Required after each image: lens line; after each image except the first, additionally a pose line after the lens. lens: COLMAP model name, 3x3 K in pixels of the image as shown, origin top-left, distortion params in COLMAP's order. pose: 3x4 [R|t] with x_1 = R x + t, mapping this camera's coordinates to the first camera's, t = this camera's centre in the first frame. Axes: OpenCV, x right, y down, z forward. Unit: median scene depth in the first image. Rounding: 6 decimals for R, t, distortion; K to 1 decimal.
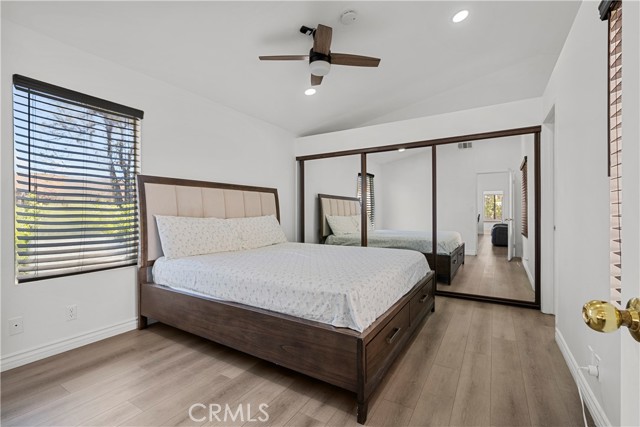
lens RADIAL K [[314.0, 0, 320.0], [0, 314.0, 213.5], [0, 0, 1]] dist [0.028707, -0.000065]
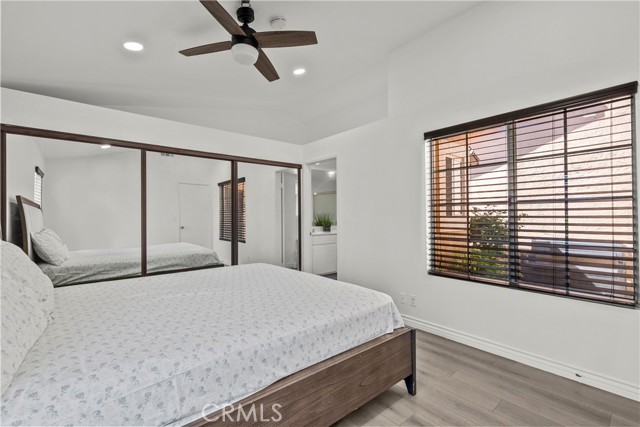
lens RADIAL K [[290.6, 0, 319.6], [0, 290.6, 215.2], [0, 0, 1]] dist [0.000307, 0.000088]
pose [[0.273068, 0.002996, 0.961990, -0.805625], [0.009659, 0.999936, -0.005856, -0.045511], [-0.961946, 0.010891, 0.273021, 0.753195]]
